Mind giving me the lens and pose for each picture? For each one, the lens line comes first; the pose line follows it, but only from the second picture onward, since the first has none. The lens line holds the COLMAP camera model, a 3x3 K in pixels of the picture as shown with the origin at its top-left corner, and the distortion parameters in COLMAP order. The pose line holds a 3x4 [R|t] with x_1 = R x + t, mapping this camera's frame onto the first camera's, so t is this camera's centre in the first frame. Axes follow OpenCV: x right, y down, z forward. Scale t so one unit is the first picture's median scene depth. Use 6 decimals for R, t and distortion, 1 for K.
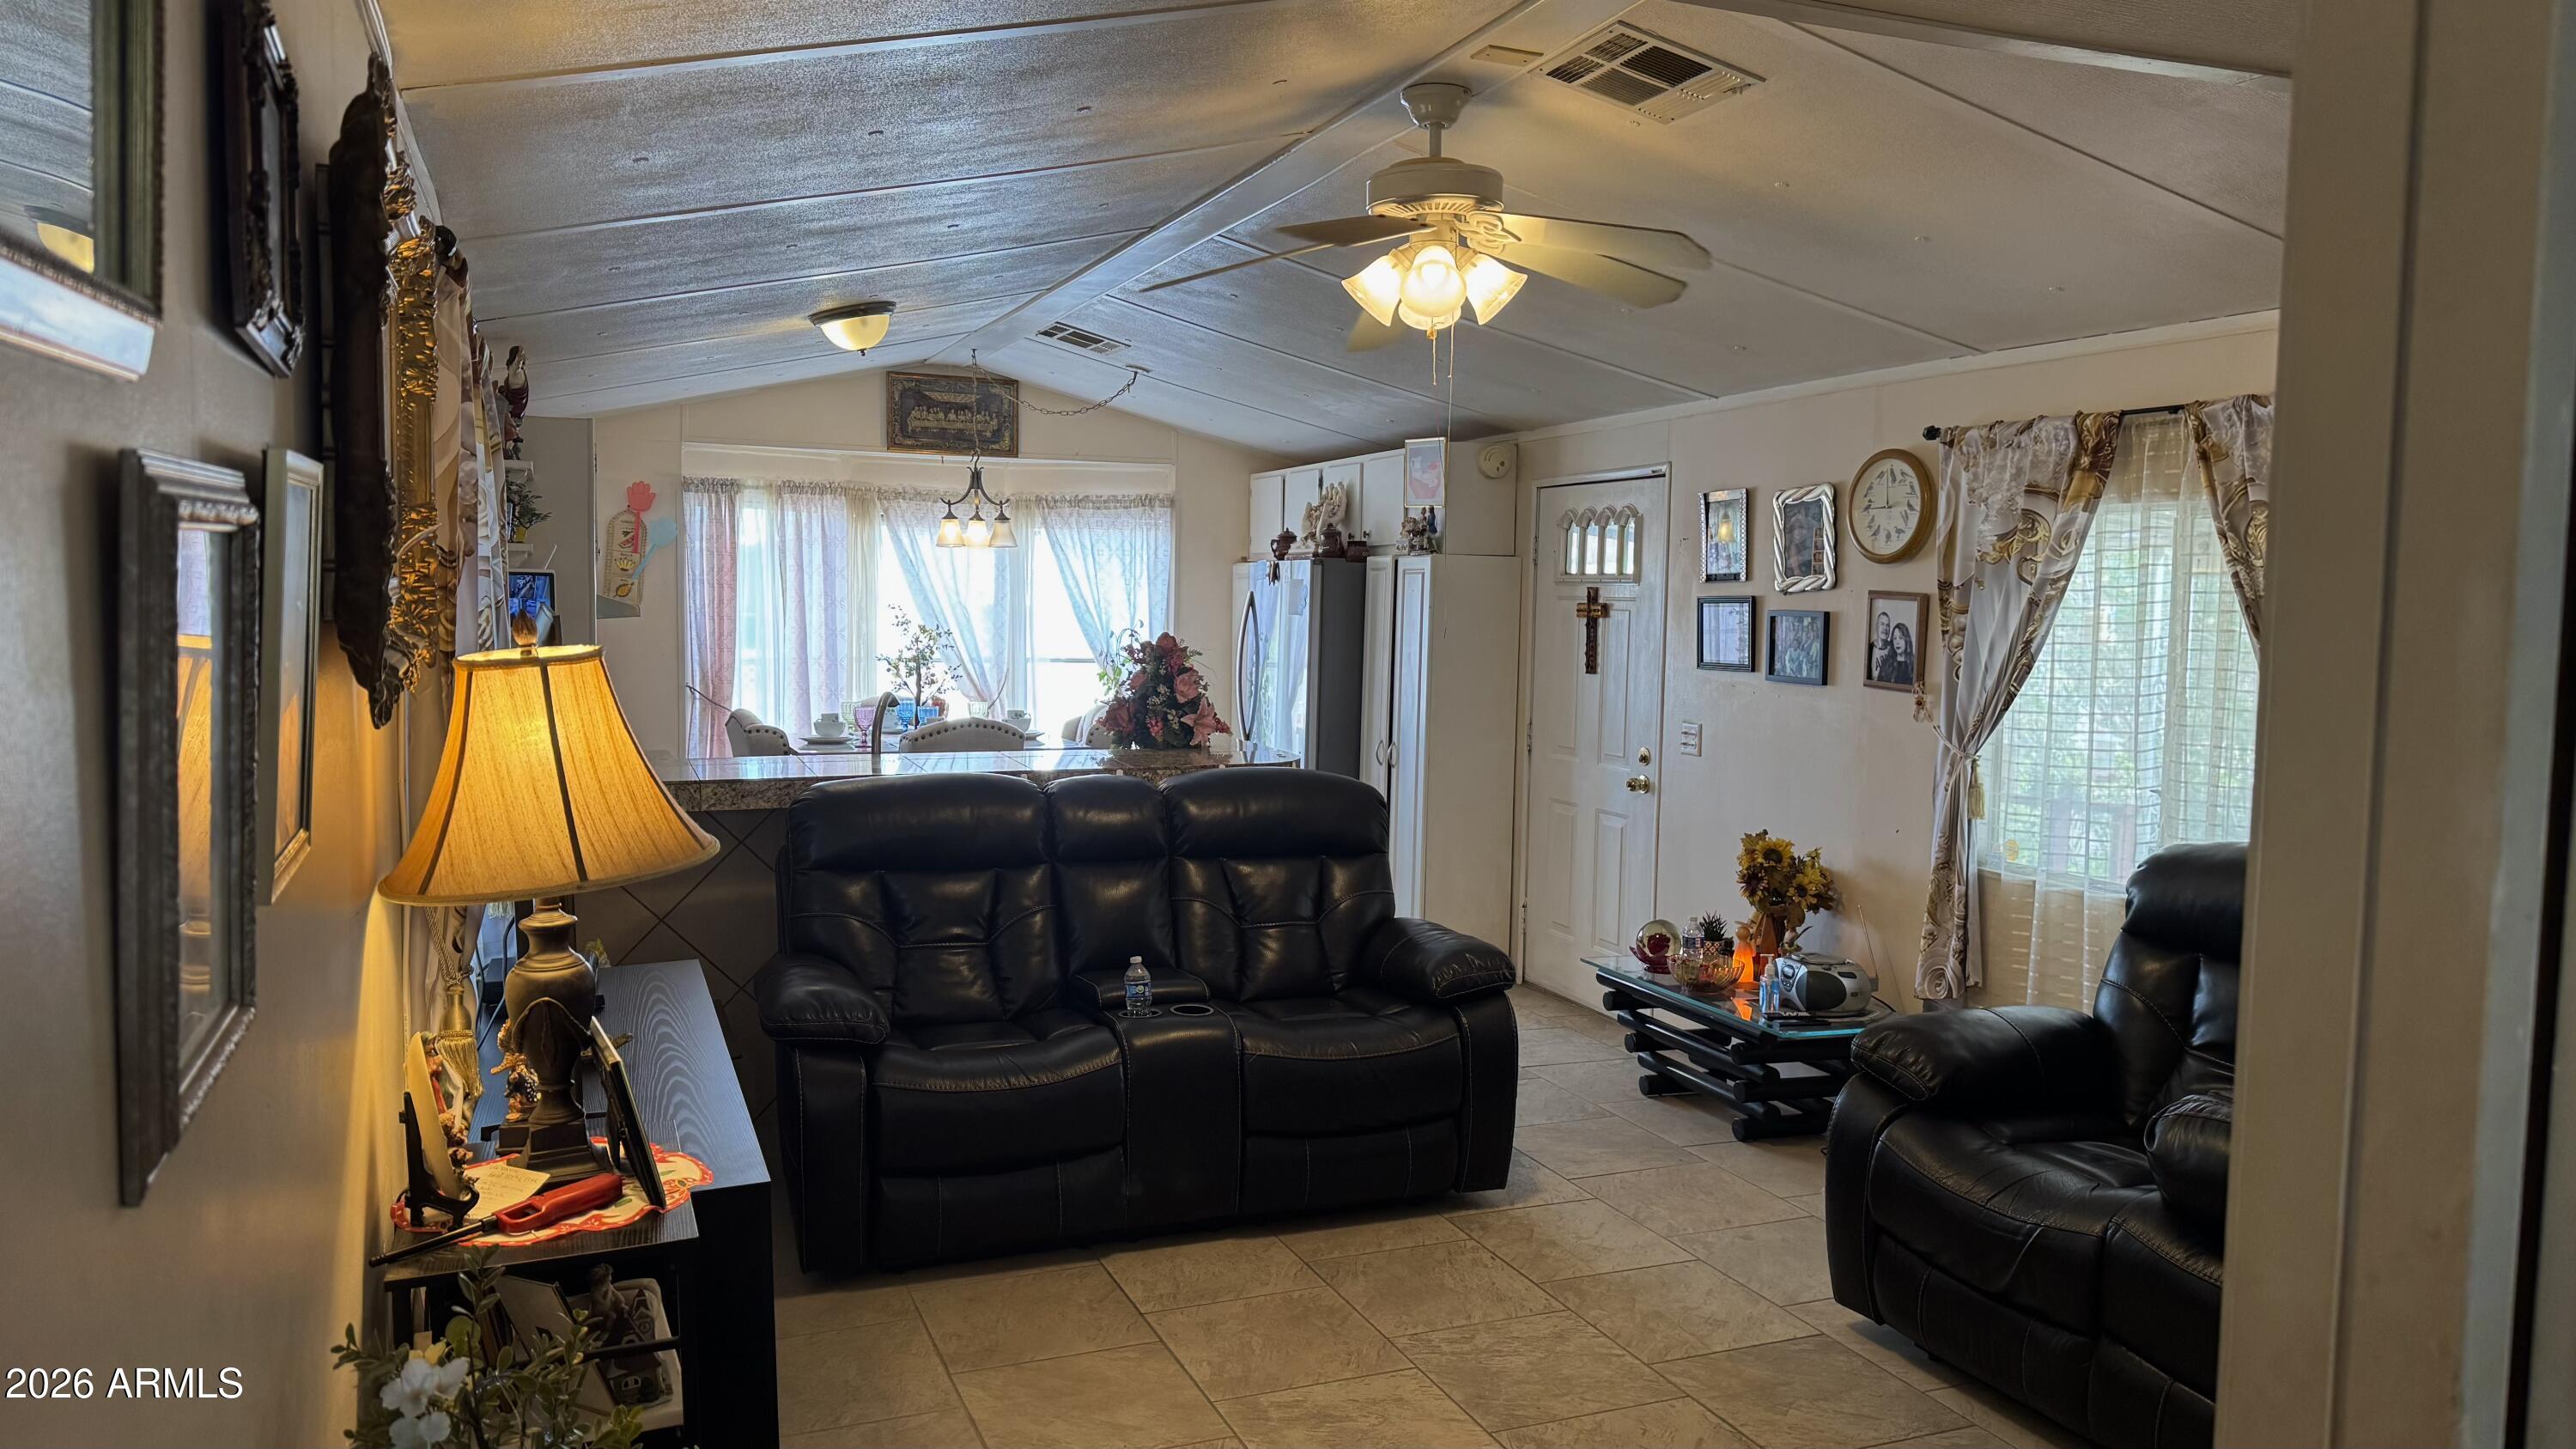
lens RADIAL K [[1817.4, 0, 1270.4], [0, 1817.4, 717.5], [0, 0, 1]] dist [0.070586, -0.013680]
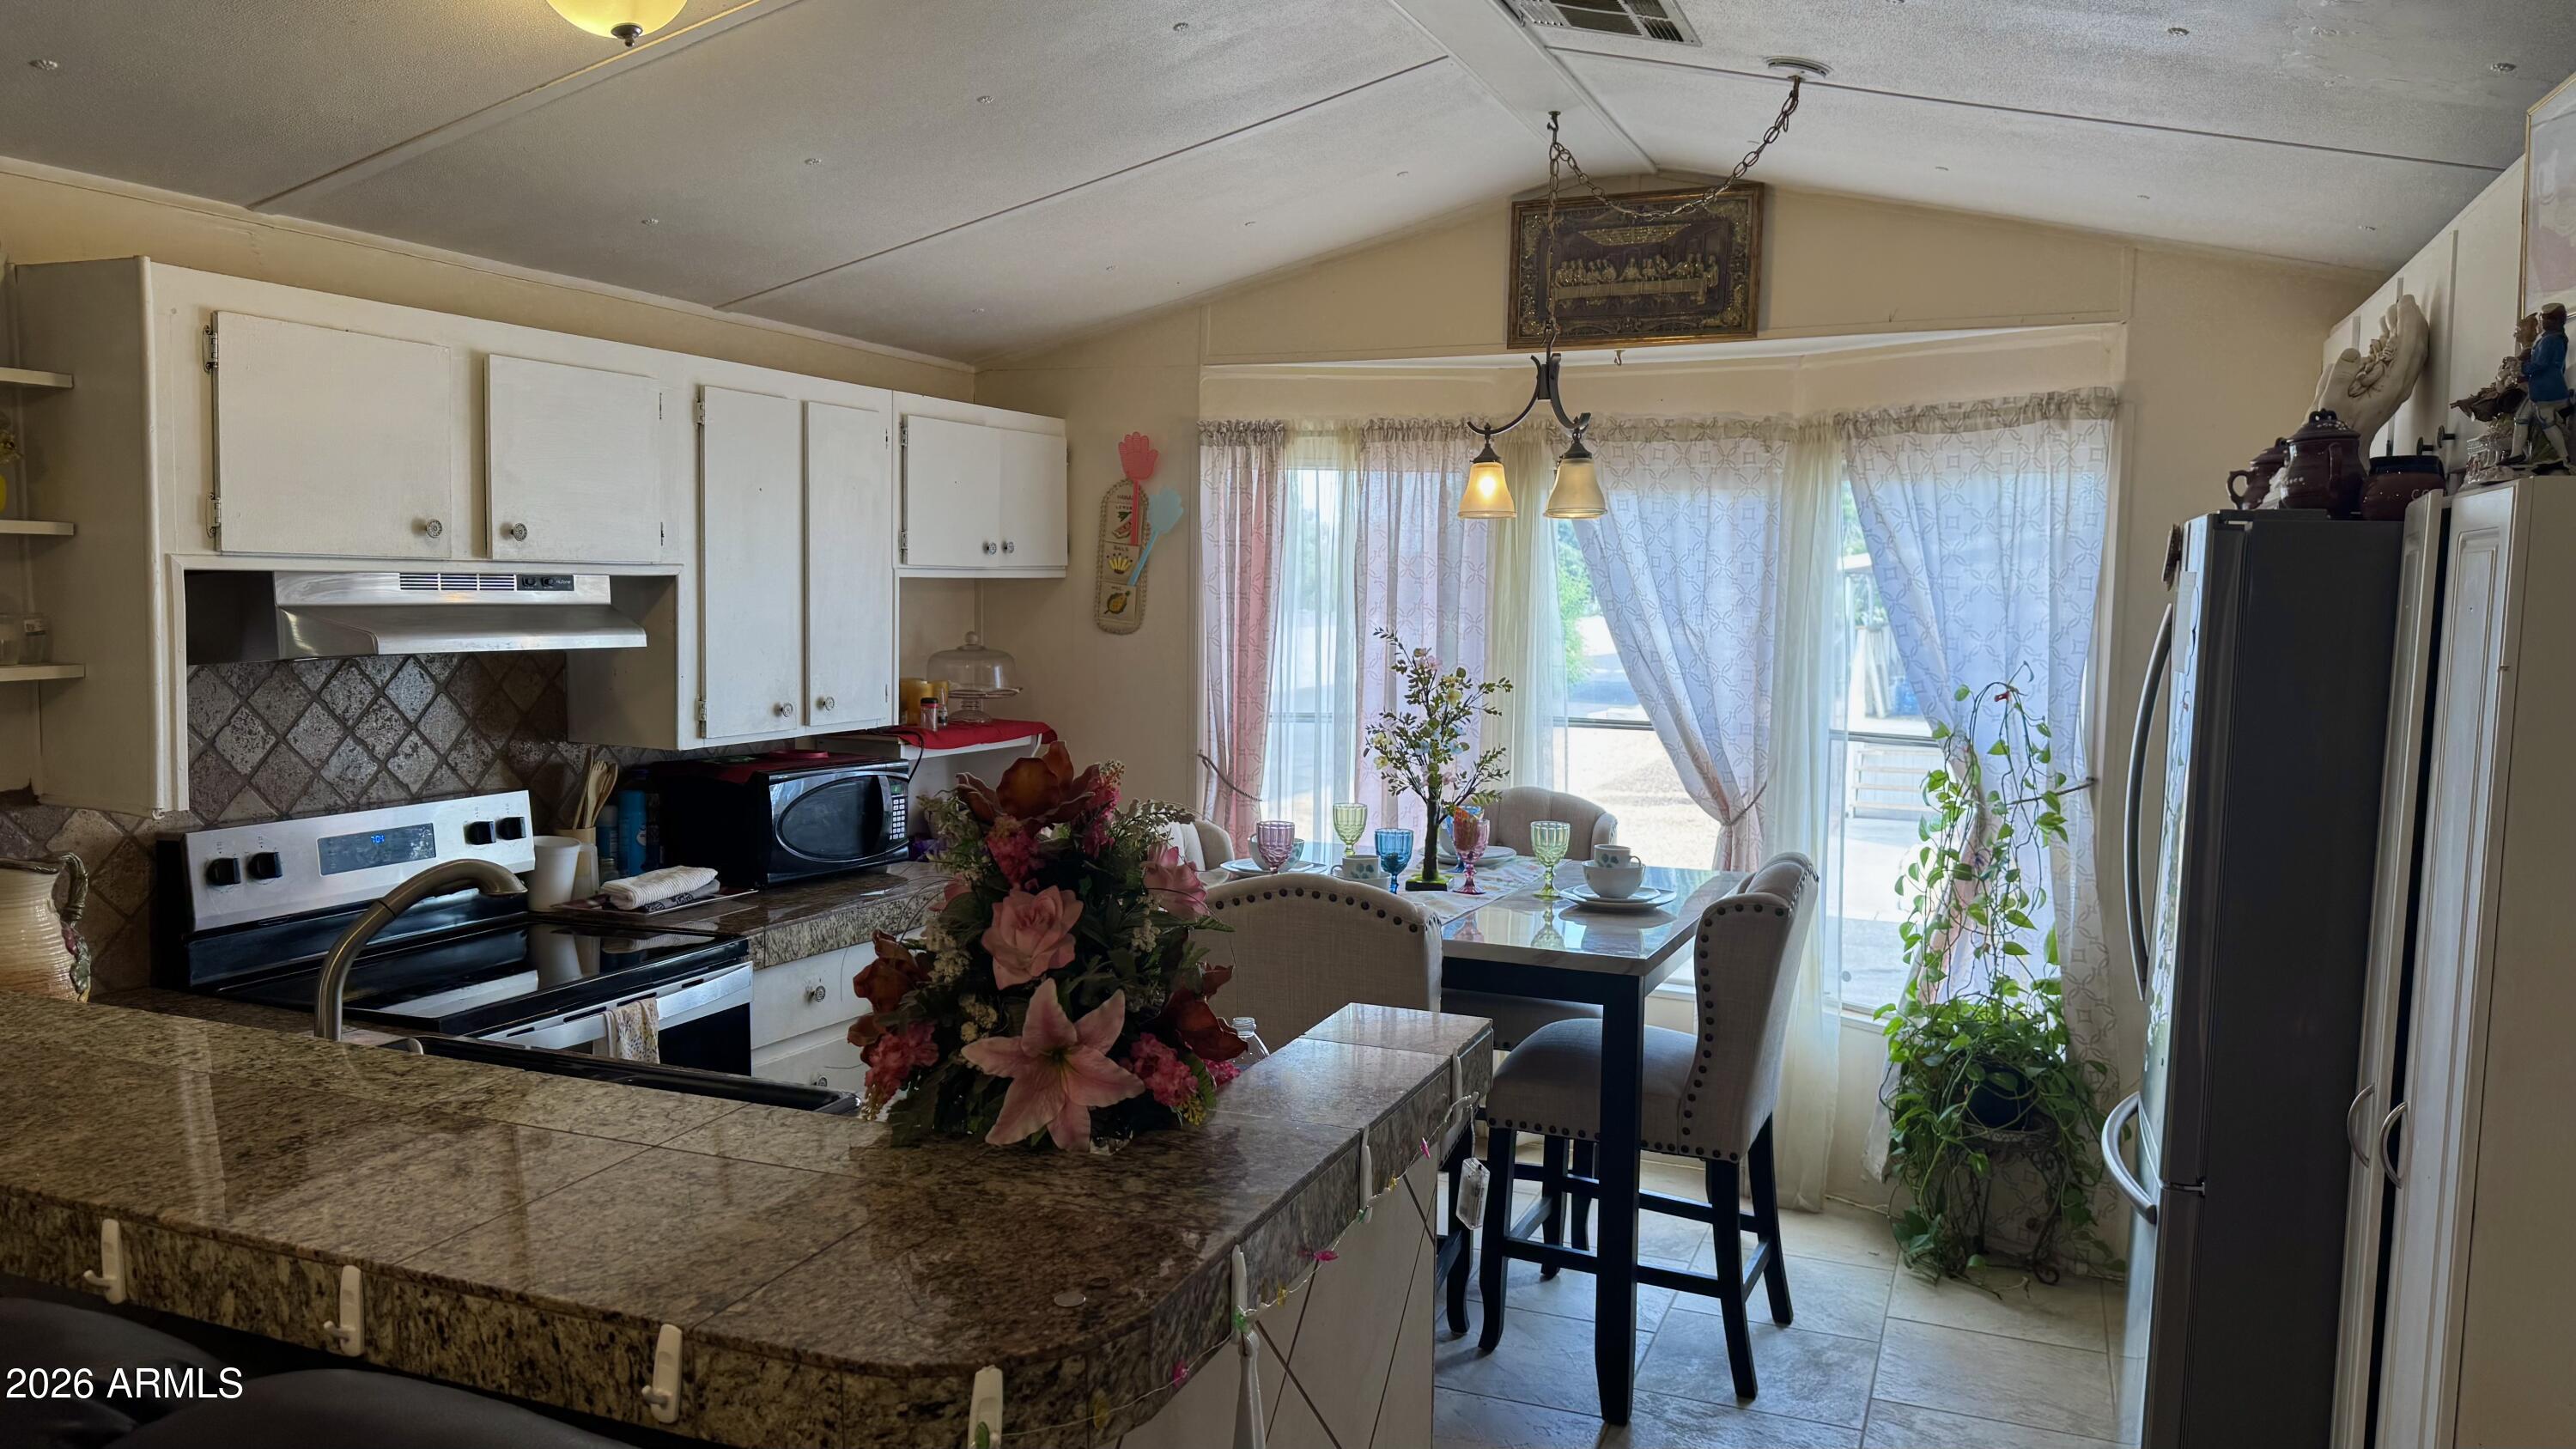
lens RADIAL K [[1817.4, 0, 1264.7], [0, 1817.4, 718.5], [0, 0, 1]] dist [0.070586, -0.013680]
pose [[0.709834, 0.045270, -0.702913, 0.186238], [-0.048145, 0.998717, 0.015701, -0.058351], [0.702722, 0.022697, 0.711102, 0.813154]]
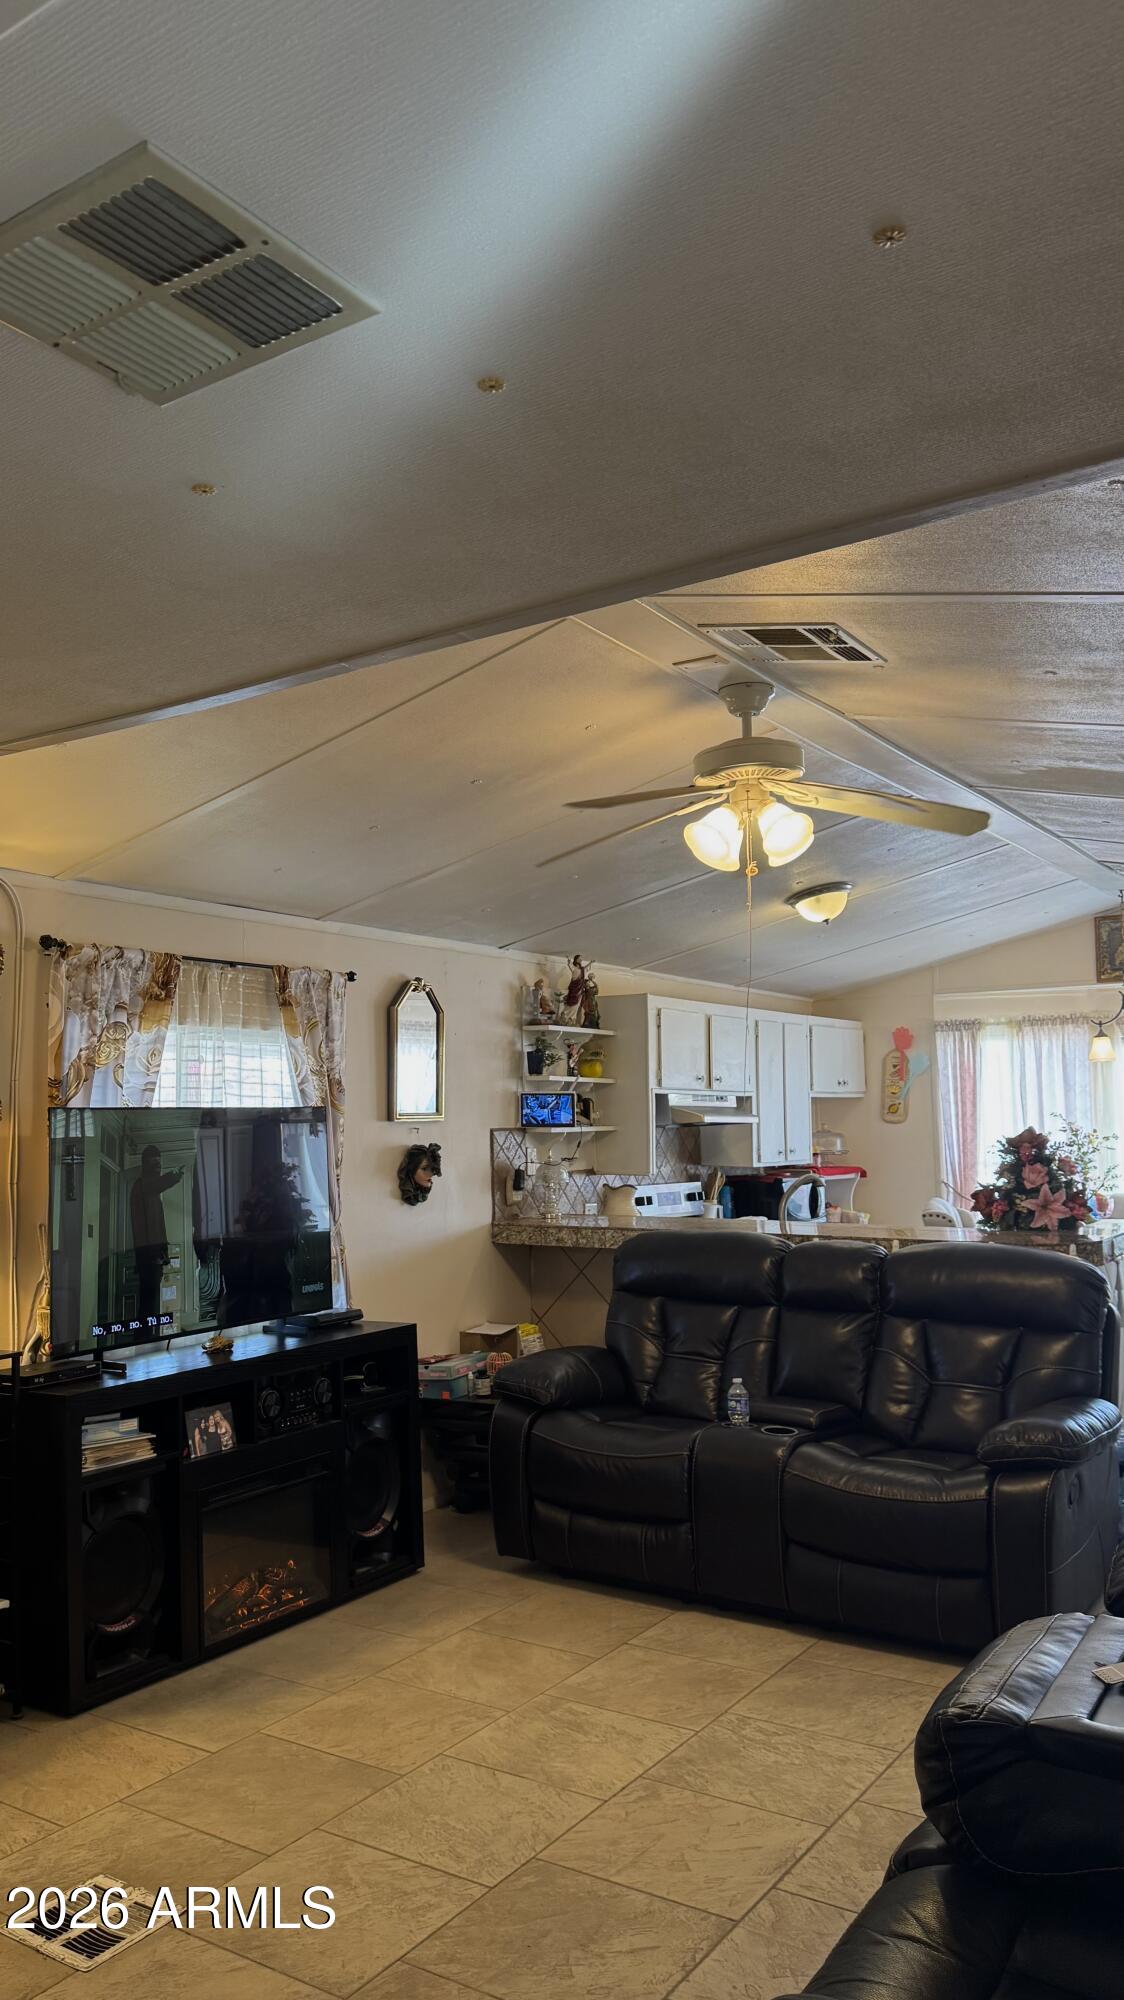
lens RADIAL K [[1493.3, 0, 406.1], [0, 1493.3, 1005.8], [0, 0, 1]] dist [0.032579, -0.008423]
pose [[0.523322, -0.090112, -0.847357, 0.541303], [-0.037786, 0.990961, -0.128720, 0.013363], [0.851297, 0.099380, 0.515186, 0.184469]]
